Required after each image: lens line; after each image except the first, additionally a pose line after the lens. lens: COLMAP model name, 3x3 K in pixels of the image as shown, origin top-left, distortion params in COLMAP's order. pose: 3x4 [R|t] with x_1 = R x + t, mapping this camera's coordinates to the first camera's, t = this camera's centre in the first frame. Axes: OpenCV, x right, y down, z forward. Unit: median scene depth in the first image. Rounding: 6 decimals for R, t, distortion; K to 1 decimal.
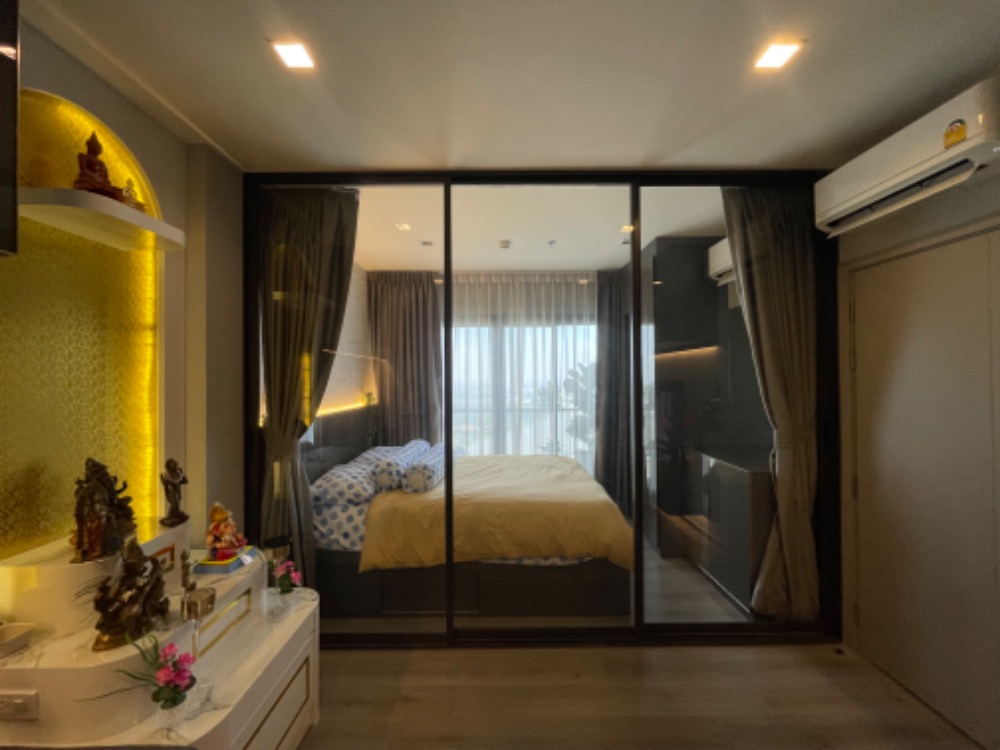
lens RADIAL K [[406.2, 0, 500.0], [0, 406.2, 375.0], [0, 0, 1]] dist [0.000294, -0.000384]
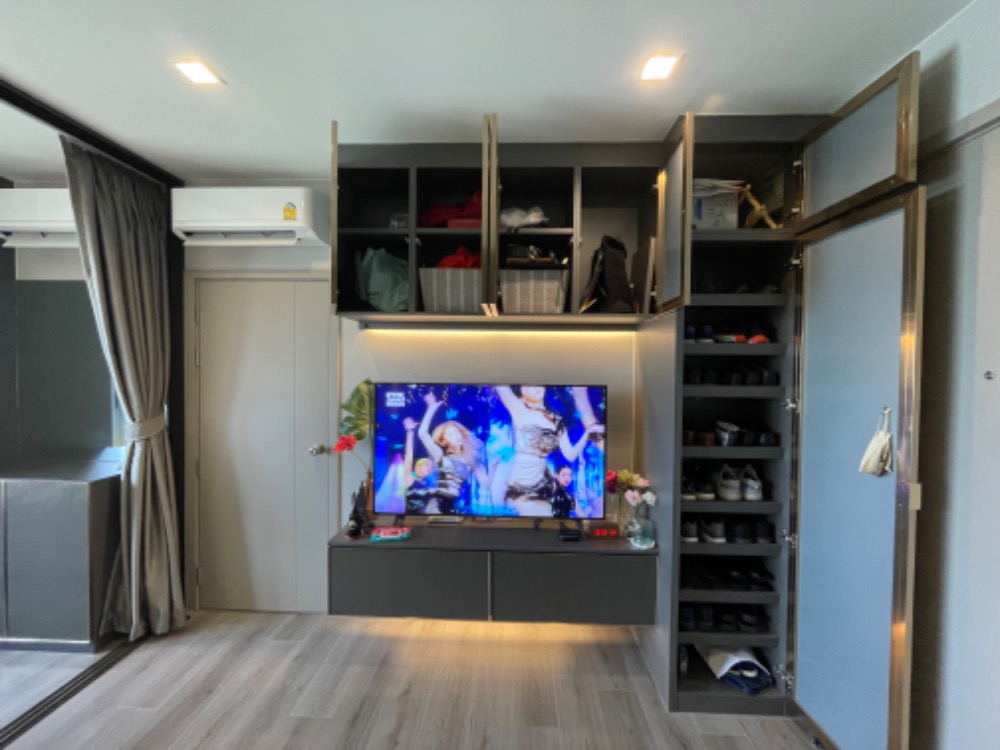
lens RADIAL K [[406.2, 0, 500.0], [0, 406.2, 375.0], [0, 0, 1]] dist [0.000294, -0.000384]
pose [[0.037991, -0.001429, 0.999277, -0.308739], [-0.011904, 0.999927, 0.001882, -0.000880], [-0.999207, -0.011967, 0.037971, 0.134276]]
